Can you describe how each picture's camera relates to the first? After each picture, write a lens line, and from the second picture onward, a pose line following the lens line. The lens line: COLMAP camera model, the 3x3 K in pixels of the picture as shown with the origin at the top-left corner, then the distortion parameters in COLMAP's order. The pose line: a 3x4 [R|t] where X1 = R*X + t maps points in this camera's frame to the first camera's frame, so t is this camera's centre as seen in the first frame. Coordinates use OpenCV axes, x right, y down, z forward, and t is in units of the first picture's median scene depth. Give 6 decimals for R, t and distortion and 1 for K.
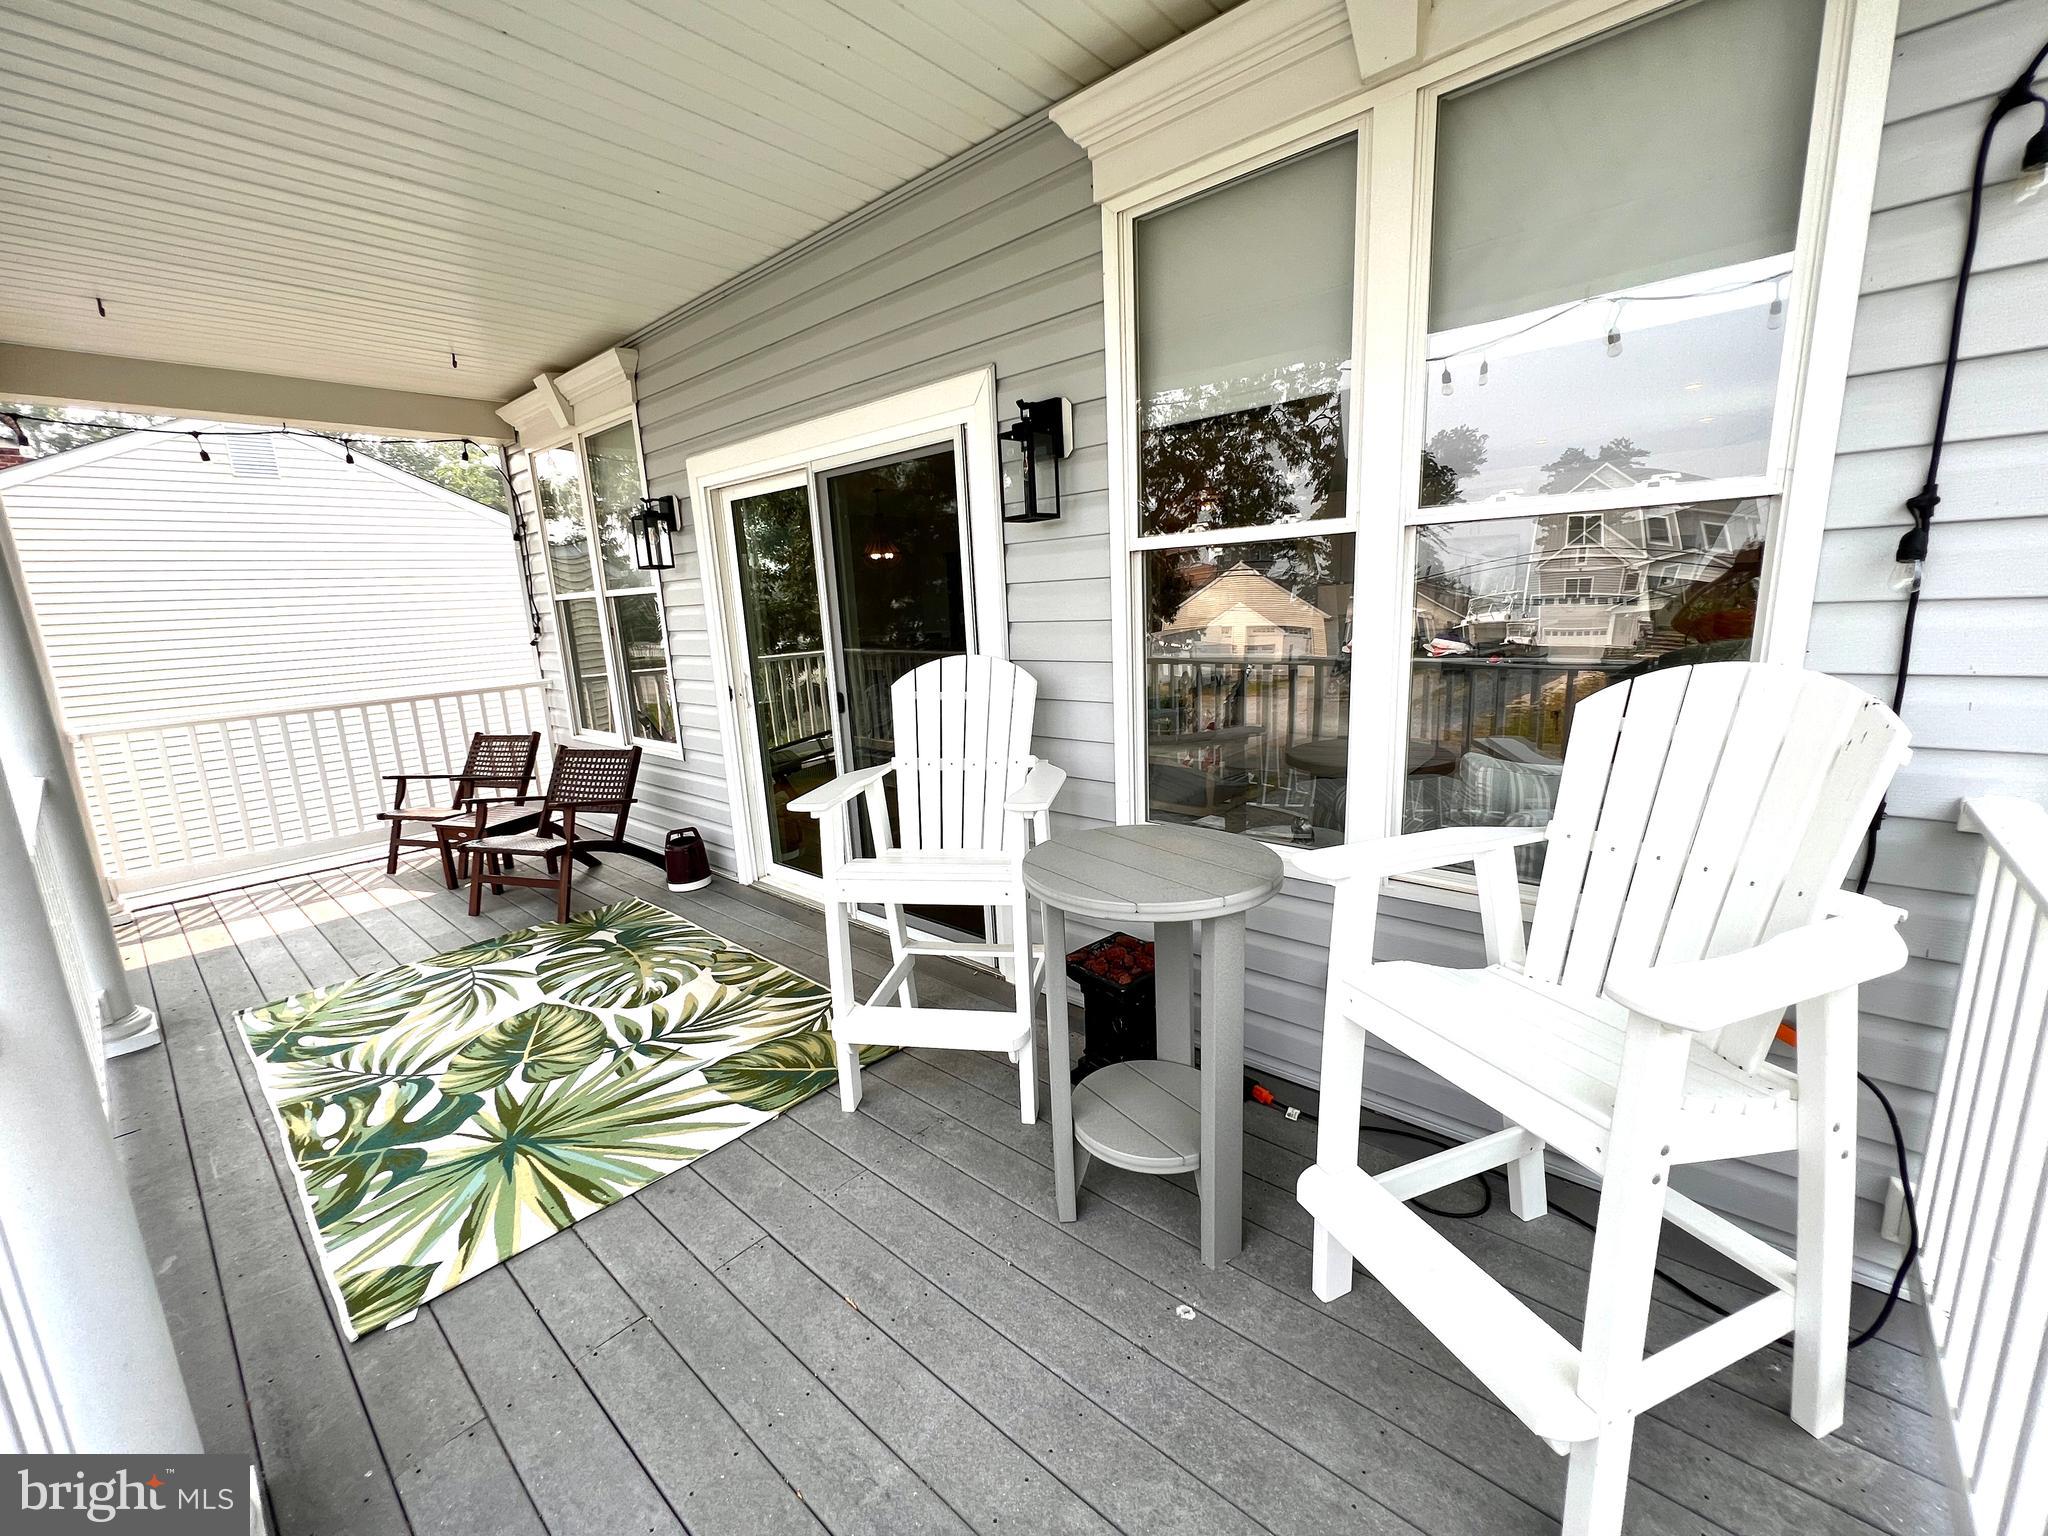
lens RADIAL K [[865.1, 0, 1025.7], [0, 865.1, 773.3], [0, 0, 1]] dist [0.000612, 0.000263]
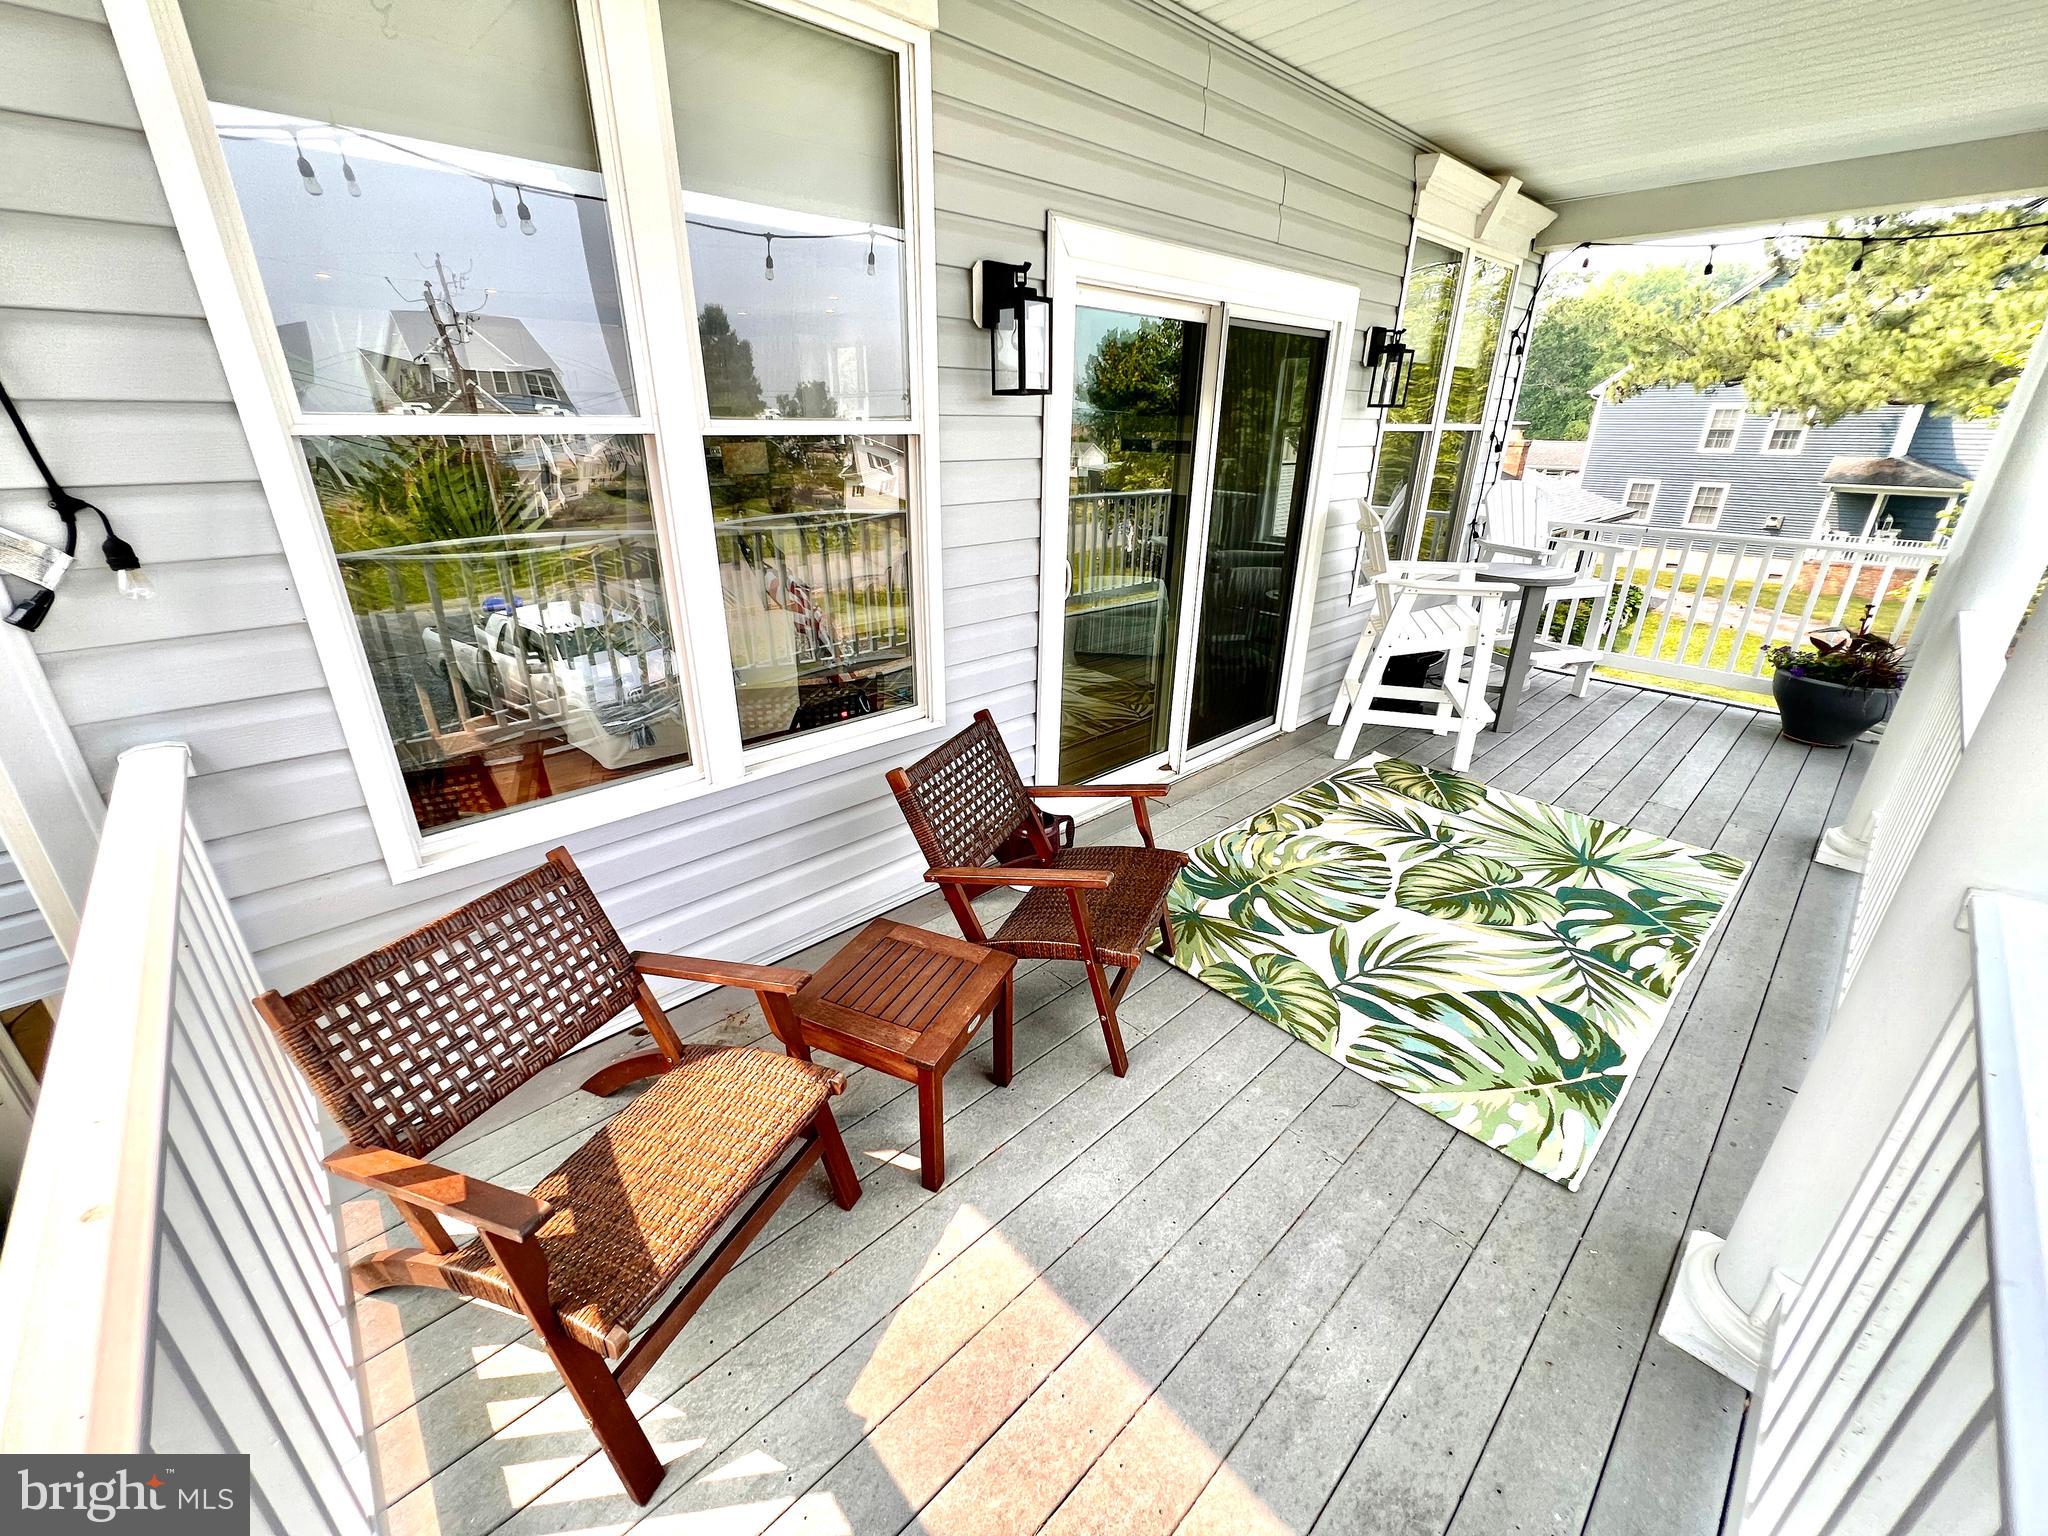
lens RADIAL K [[820.7, 0, 1028.4], [0, 820.7, 772.0], [0, 0, 1]] dist [-0.005426, 0.001671]
pose [[0.066398, -0.352365, 0.933504, -1.526449], [0.187844, 0.923255, 0.335135, -0.272824], [-0.979952, 0.153101, 0.127492, 1.403539]]
